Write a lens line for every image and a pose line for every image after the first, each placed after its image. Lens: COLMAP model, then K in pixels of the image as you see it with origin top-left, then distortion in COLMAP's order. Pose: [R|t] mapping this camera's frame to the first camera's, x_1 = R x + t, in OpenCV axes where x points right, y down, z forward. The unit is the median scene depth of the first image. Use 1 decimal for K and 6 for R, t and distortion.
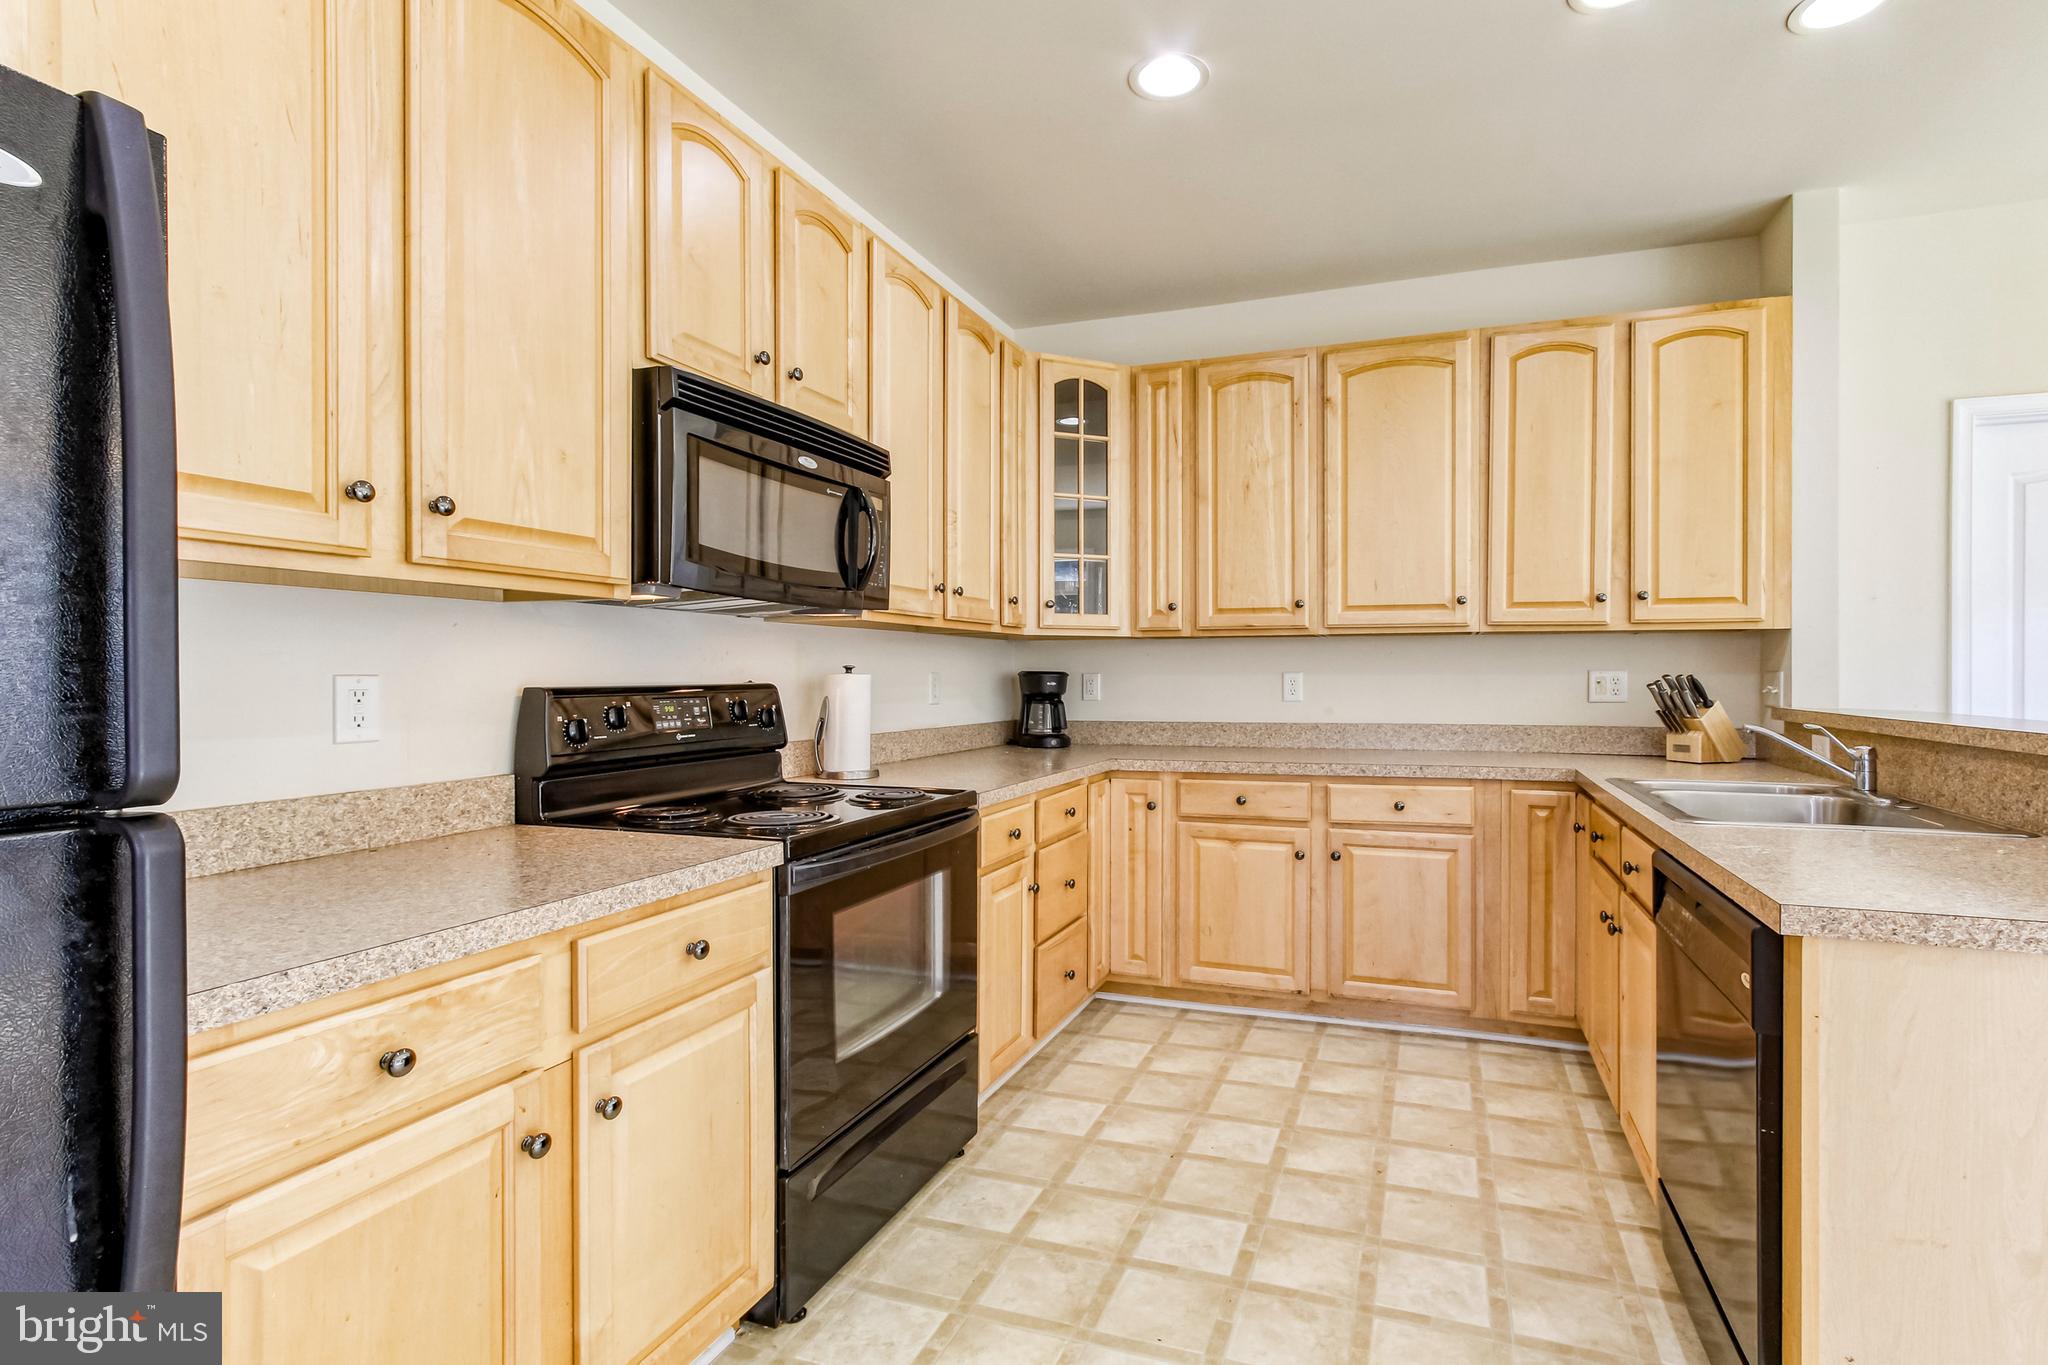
lens RADIAL K [[940.9, 0, 1116.5], [0, 940.9, 678.9], [0, 0, 1]] dist [-0.000168, -0.000144]
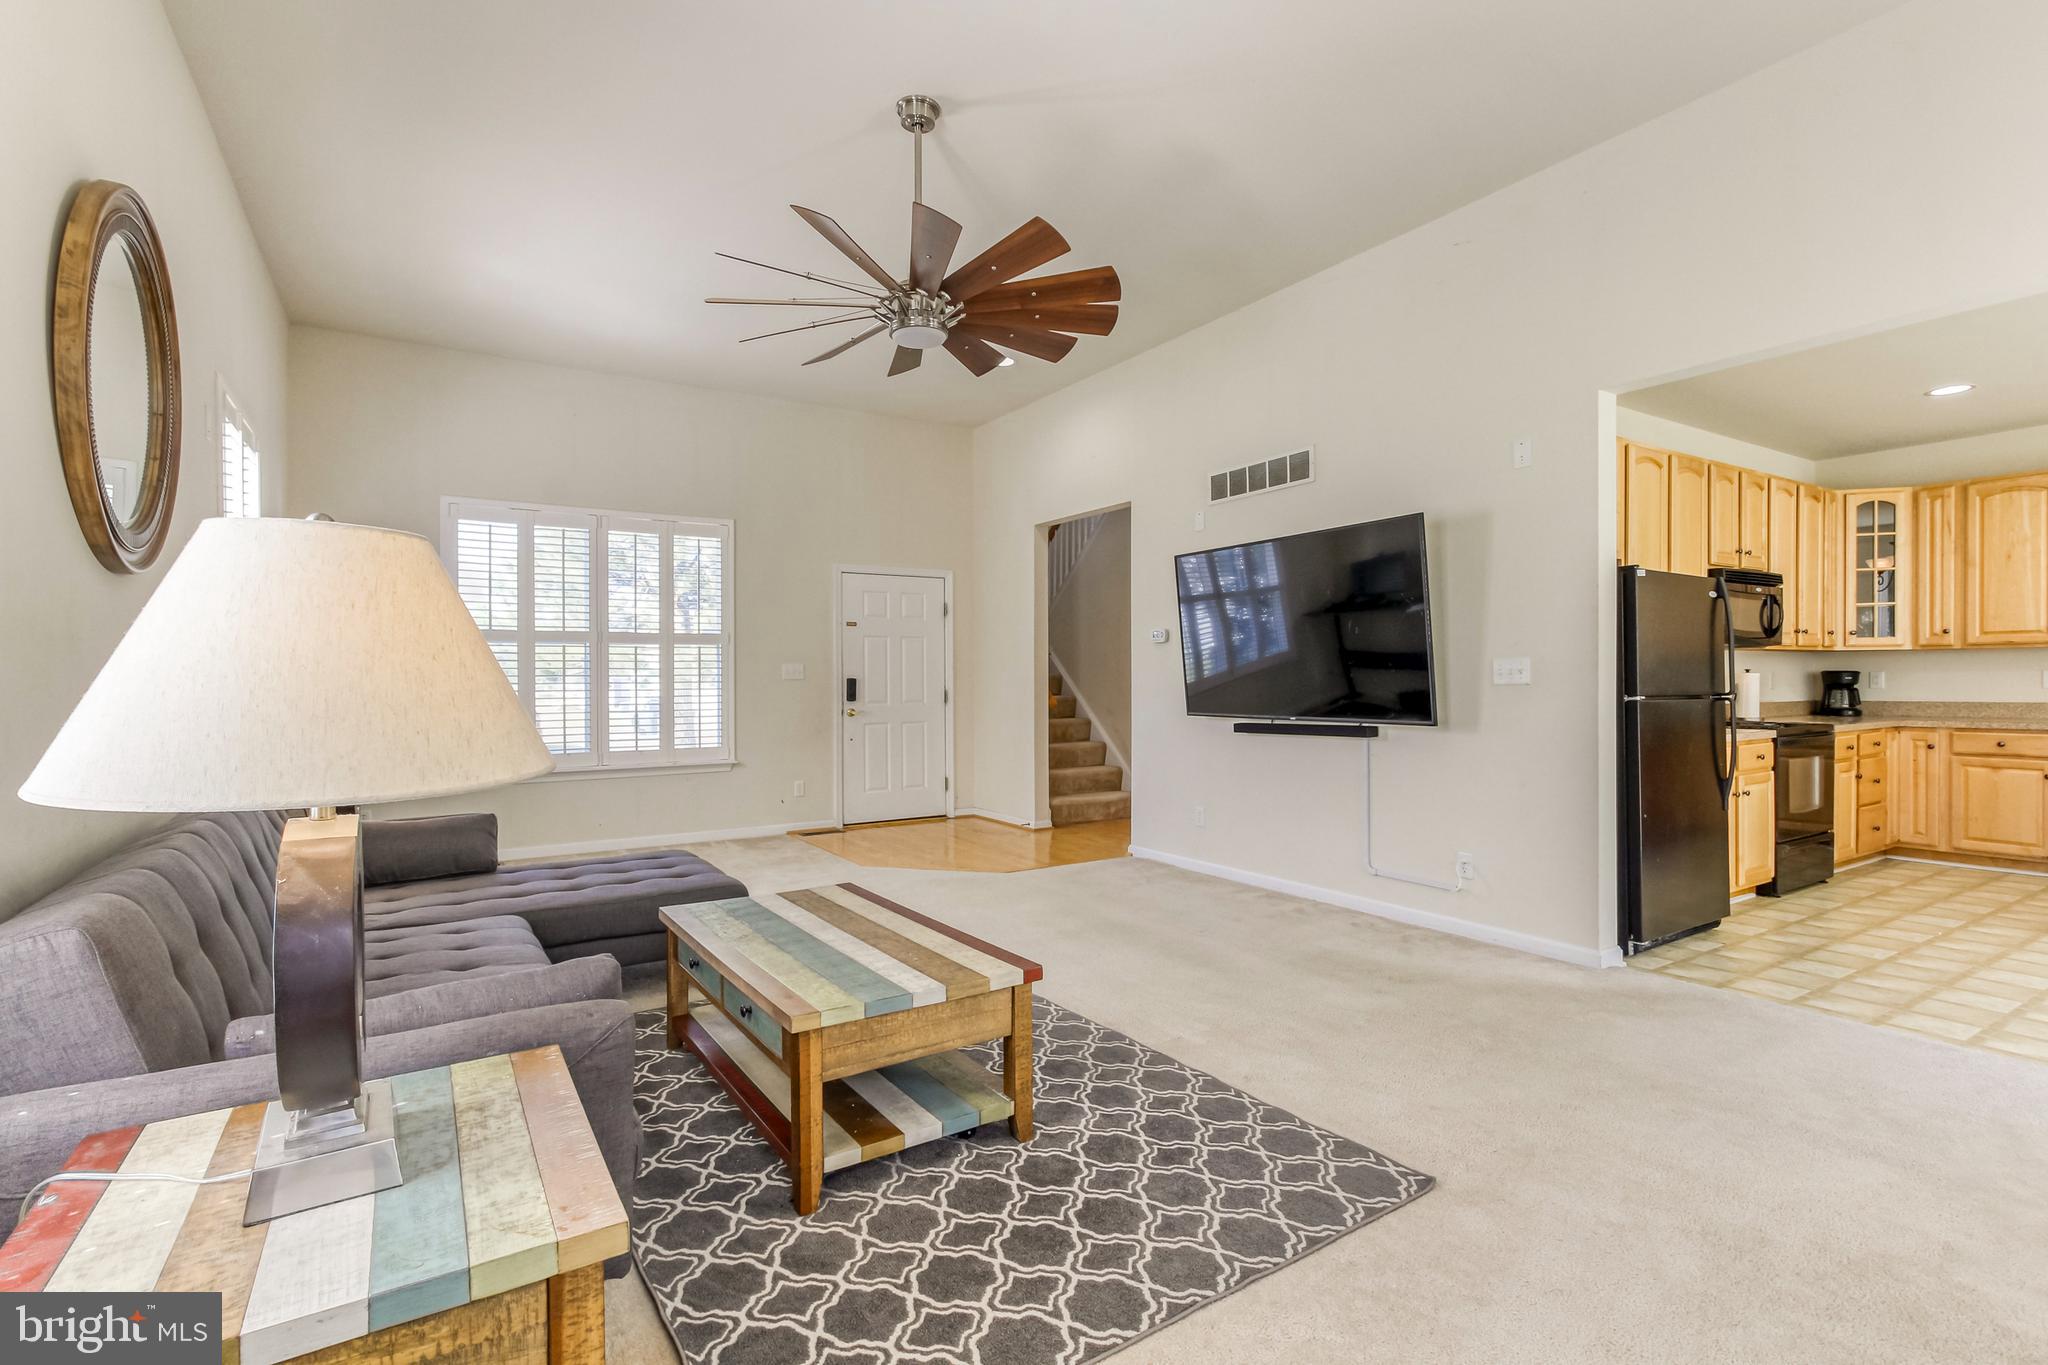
lens RADIAL K [[989.0, 0, 1052.8], [0, 989.0, 692.4], [0, 0, 1]] dist [0.001023, 0.002160]
pose [[0.792178, 0.002325, -0.610286, -0.147672], [0.004752, 0.999939, 0.009978, 0.008094], [0.610272, -0.010804, 0.792118, -1.633653]]
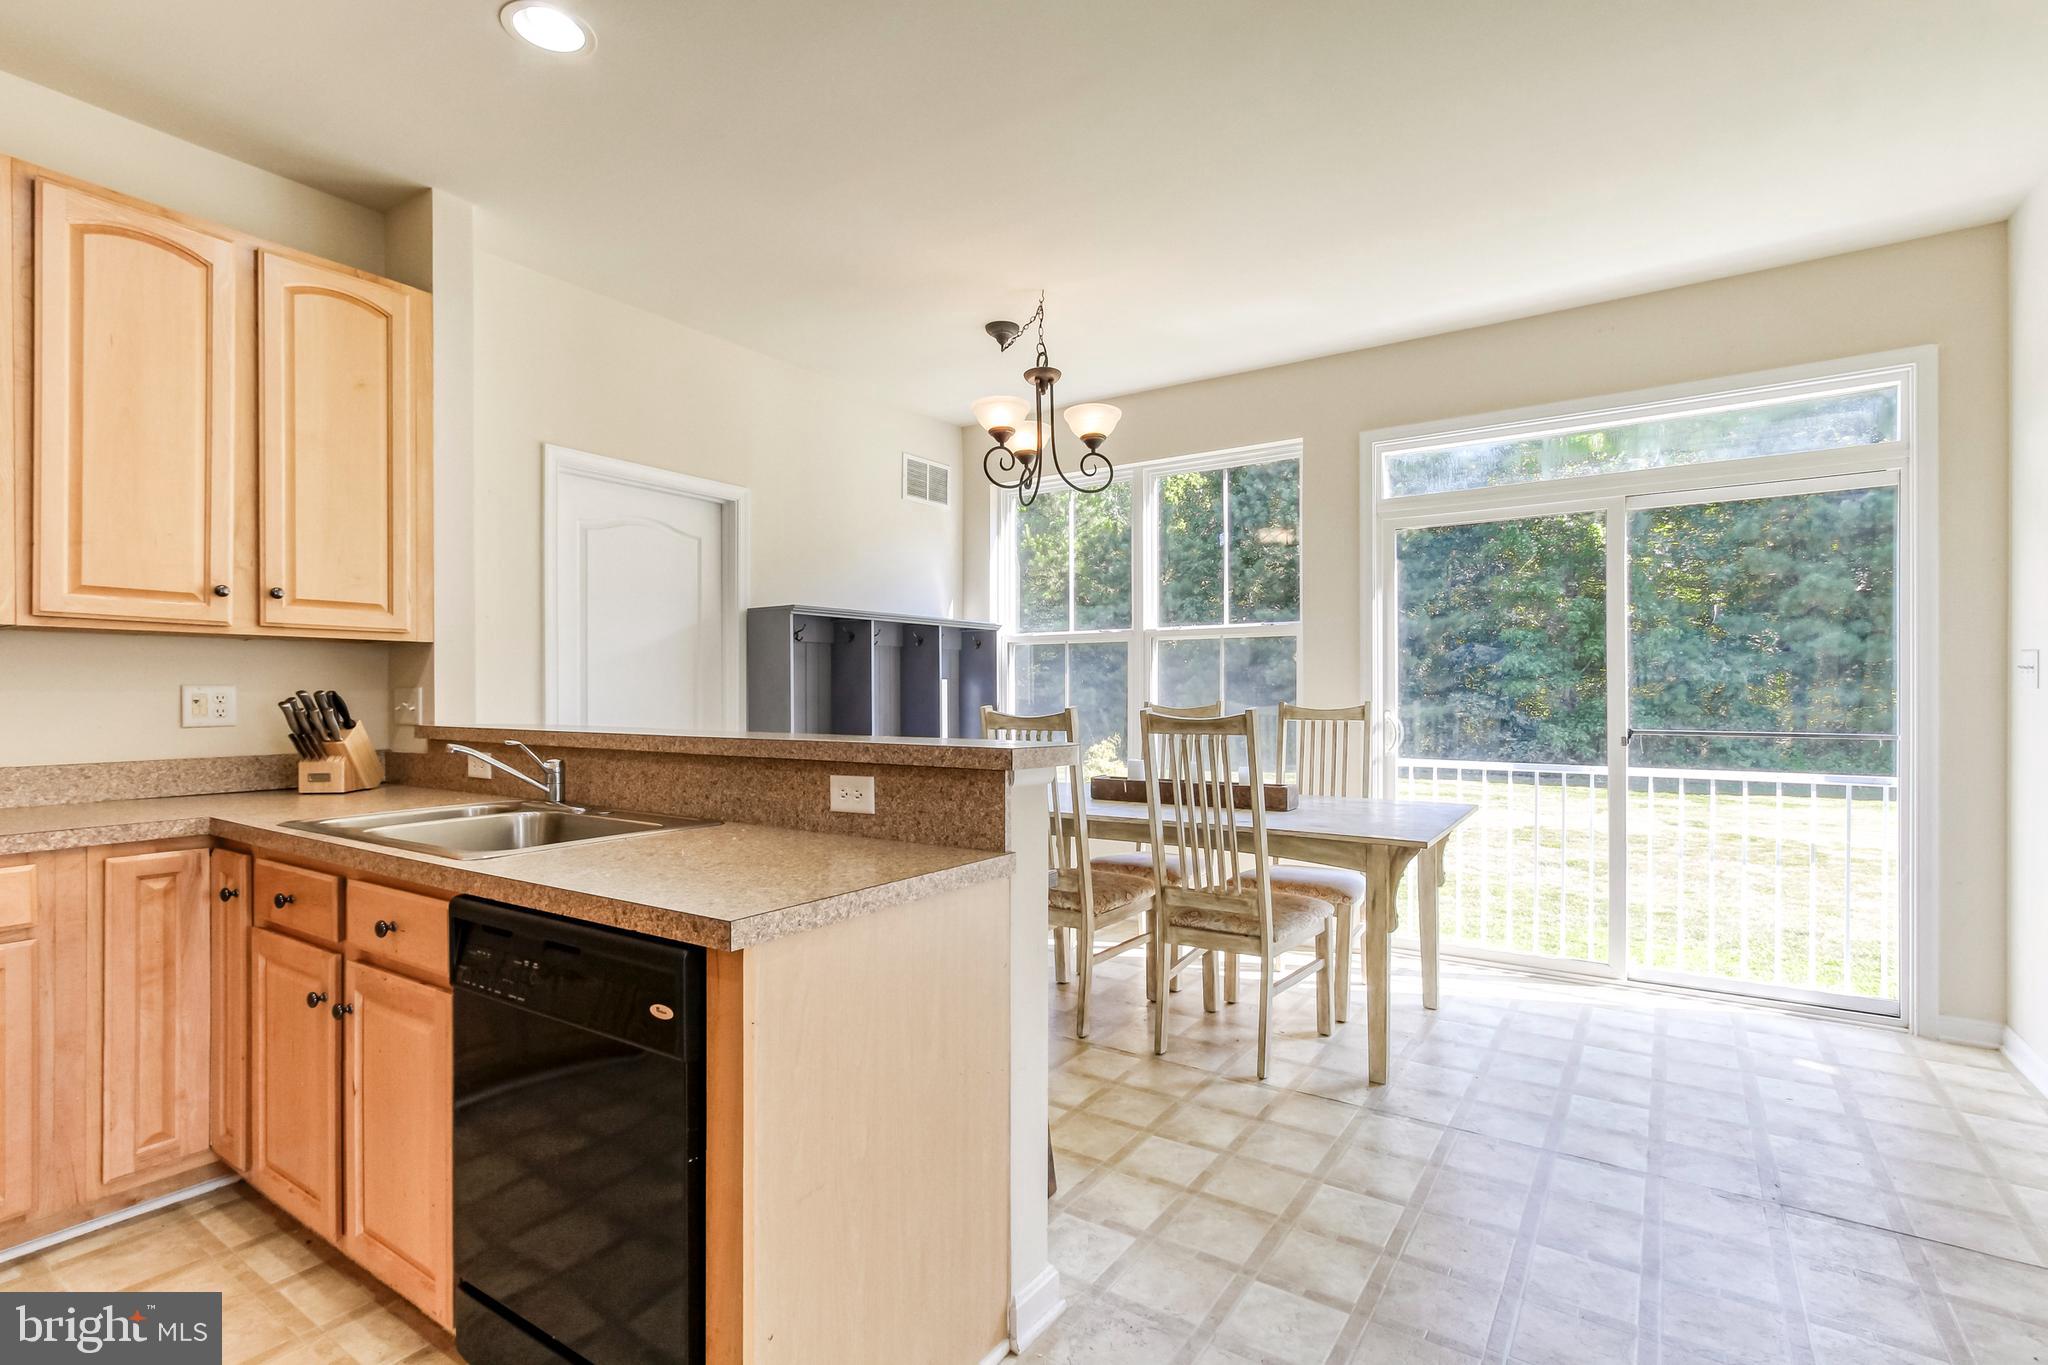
lens RADIAL K [[989.0, 0, 961.5], [0, 989.0, 694.3], [0, 0, 1]] dist [0.001023, 0.002160]
pose [[0.292158, -0.003959, 0.956362, -0.084401], [0.006620, 0.999976, 0.002117, 0.000568], [-0.956347, 0.005713, 0.292177, 0.186389]]
